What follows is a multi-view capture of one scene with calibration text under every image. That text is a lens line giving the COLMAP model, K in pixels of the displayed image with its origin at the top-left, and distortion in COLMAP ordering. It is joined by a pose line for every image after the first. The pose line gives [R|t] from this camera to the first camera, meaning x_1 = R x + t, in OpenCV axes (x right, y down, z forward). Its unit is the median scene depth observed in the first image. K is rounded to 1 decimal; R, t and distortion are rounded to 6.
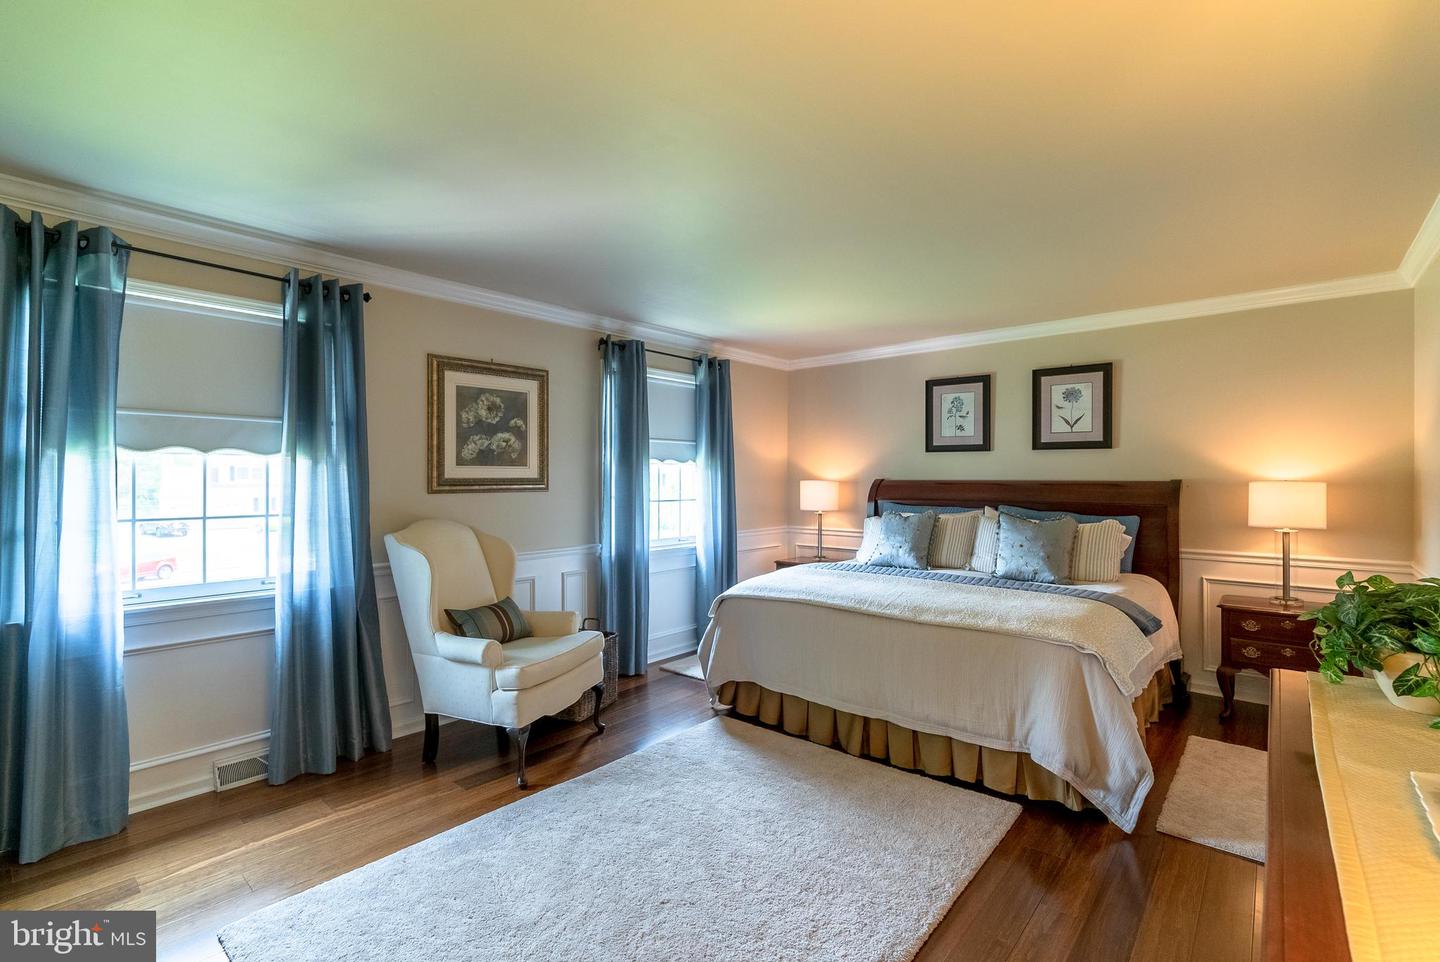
lens RADIAL K [[651.7, 0, 714.5], [0, 651.7, 481.7], [0, 0, 1]] dist [-0.011907, 0.004166]
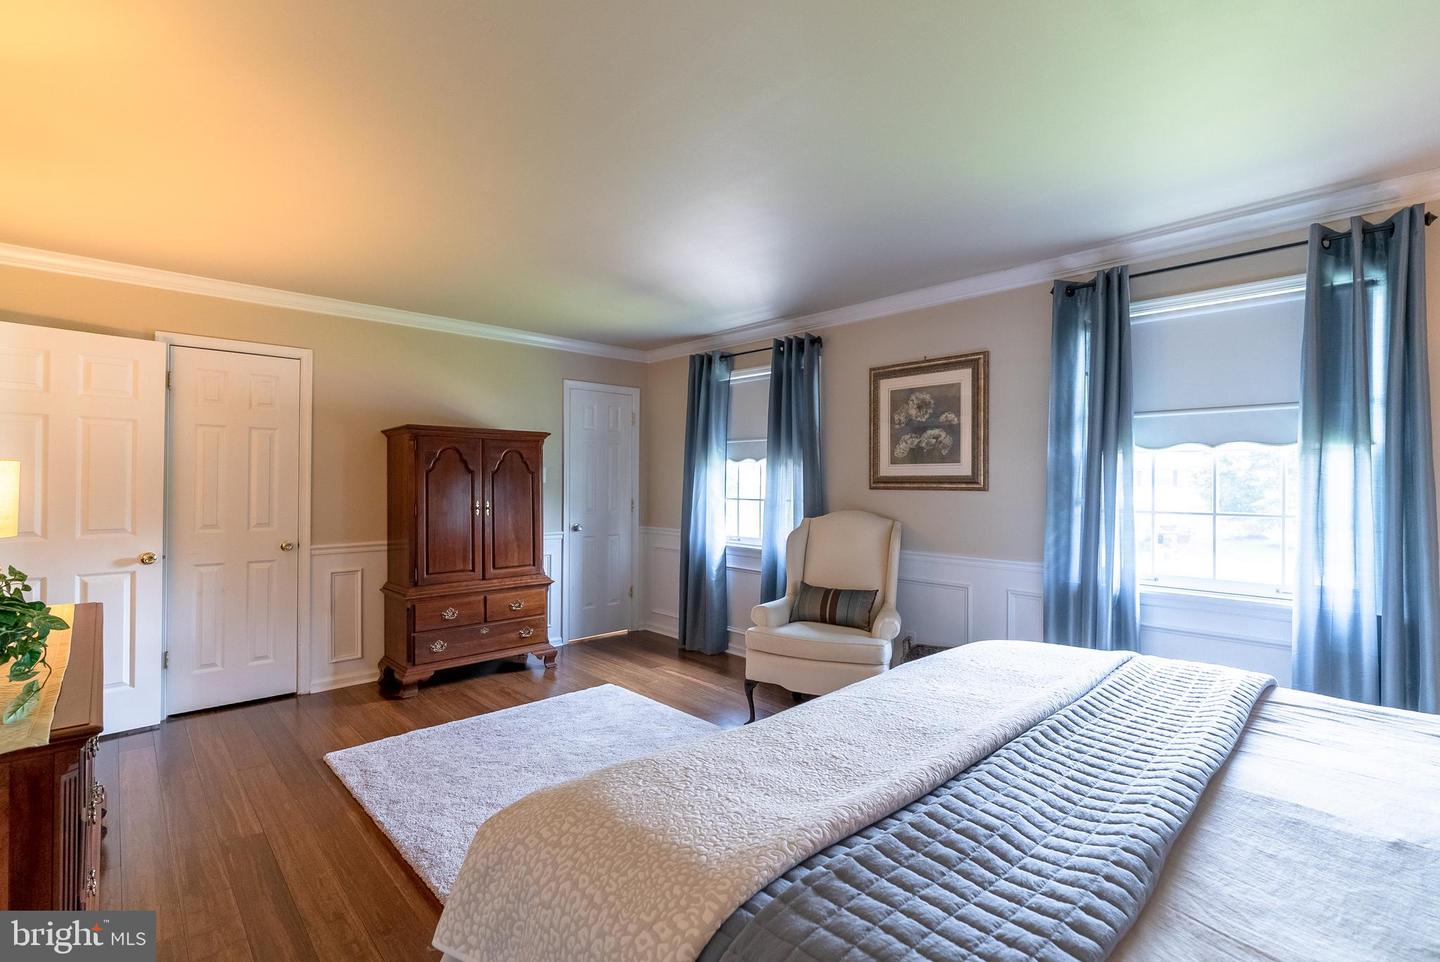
lens RADIAL K [[651.7, 0, 714.0], [0, 651.7, 477.3], [0, 0, 1]] dist [-0.011907, 0.004166]
pose [[-0.100140, 0.003038, -0.994969, 0.682470], [-0.002794, 0.999991, 0.003334, -0.005817], [0.994969, 0.003113, -0.100130, 0.774846]]
